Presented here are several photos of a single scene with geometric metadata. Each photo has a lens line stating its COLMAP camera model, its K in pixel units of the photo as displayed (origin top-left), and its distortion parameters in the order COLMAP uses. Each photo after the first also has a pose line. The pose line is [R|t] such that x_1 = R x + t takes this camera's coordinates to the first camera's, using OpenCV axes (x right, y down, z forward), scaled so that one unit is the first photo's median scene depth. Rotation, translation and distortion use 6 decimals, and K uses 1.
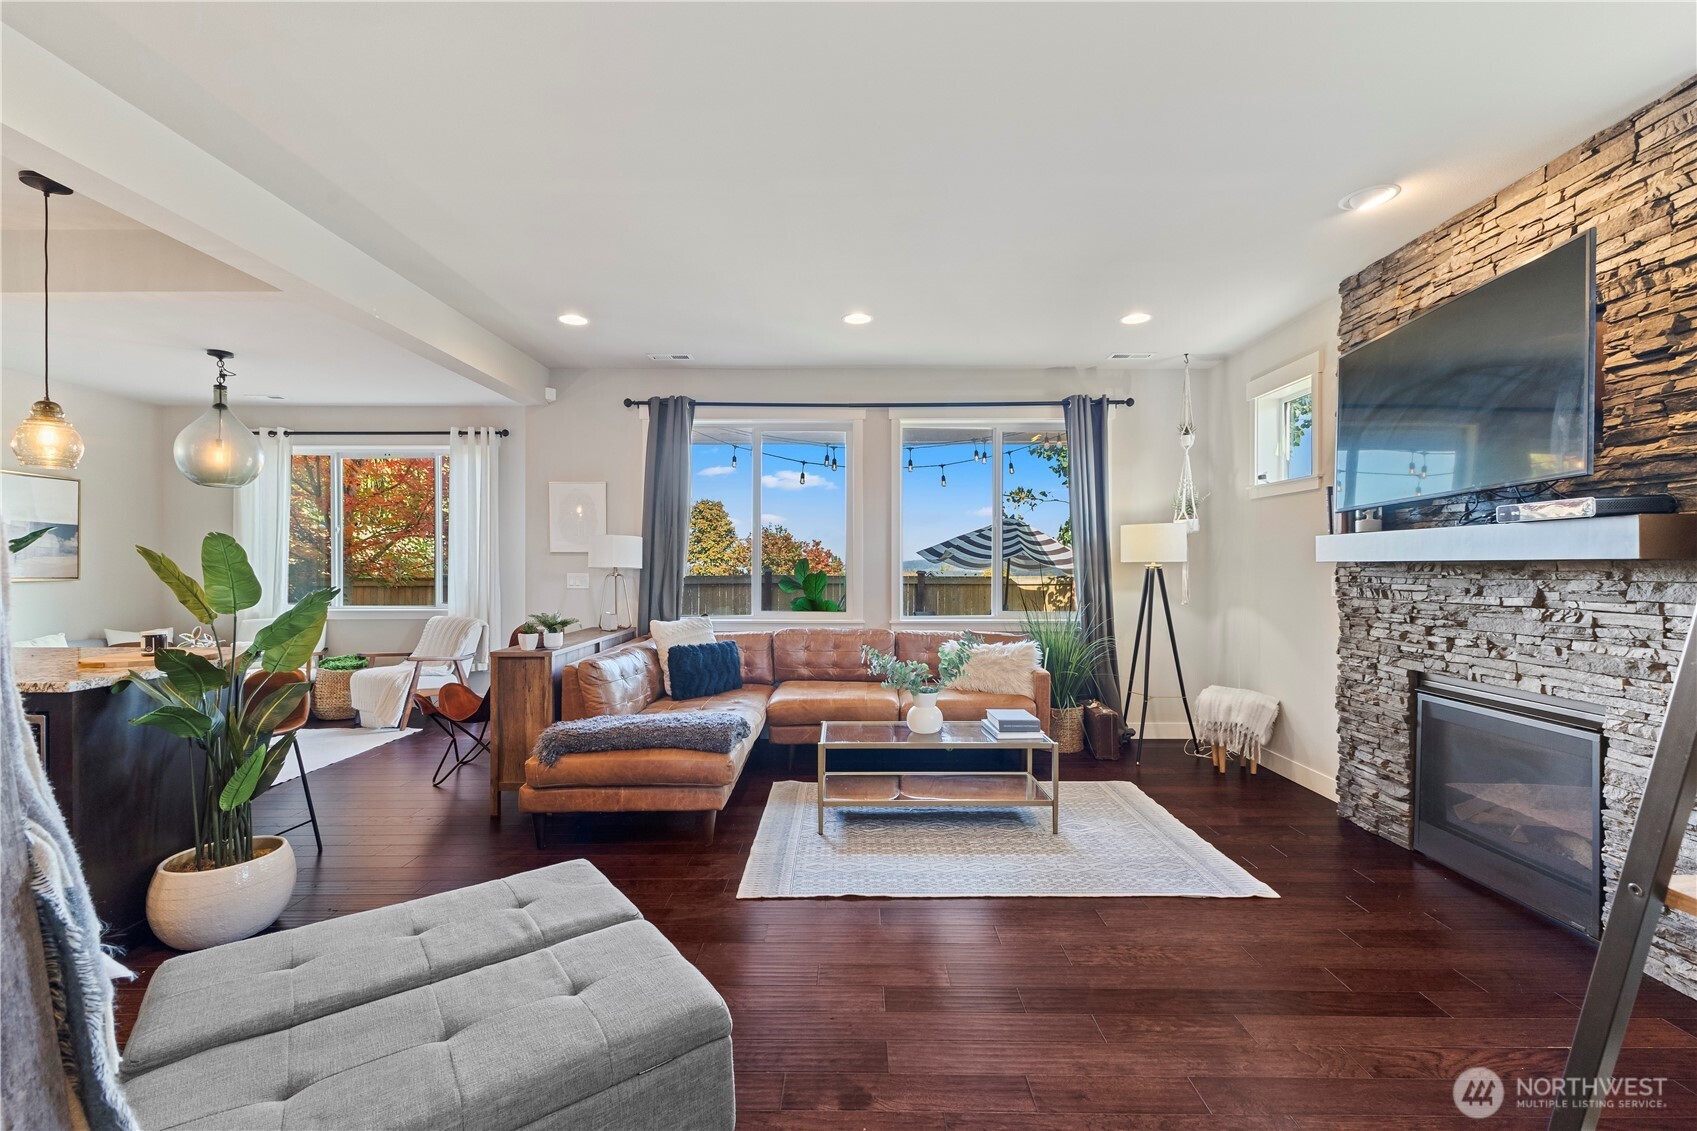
lens RADIAL K [[729.3, 0, 844.1], [0, 729.3, 565.8], [0, 0, 1]] dist [0.010173, -0.001415]
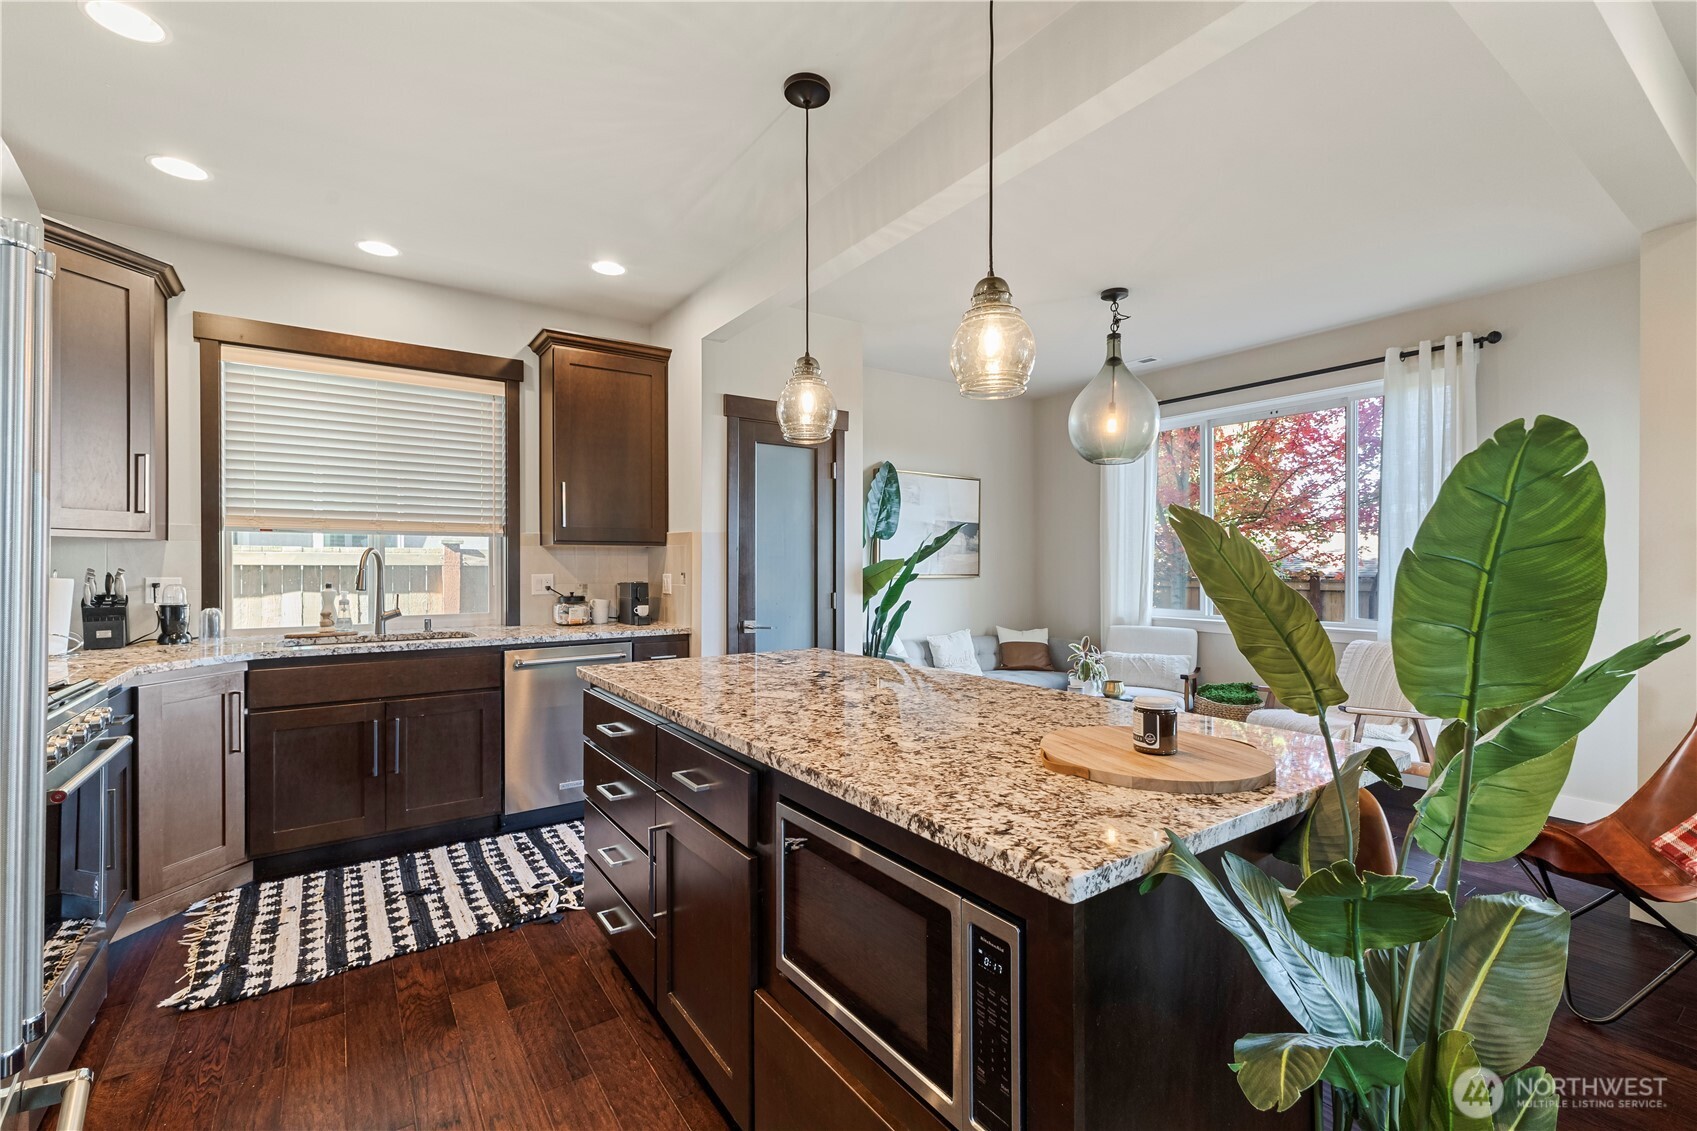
lens RADIAL K [[729.3, 0, 847.5], [0, 729.3, 563.6], [0, 0, 1]] dist [0.010173, -0.001415]
pose [[0.573911, 0.001671, -0.818916, -0.381754], [-0.003215, 0.999995, -0.000213, 0.001804], [0.818911, 0.002755, 0.573914, 0.326205]]
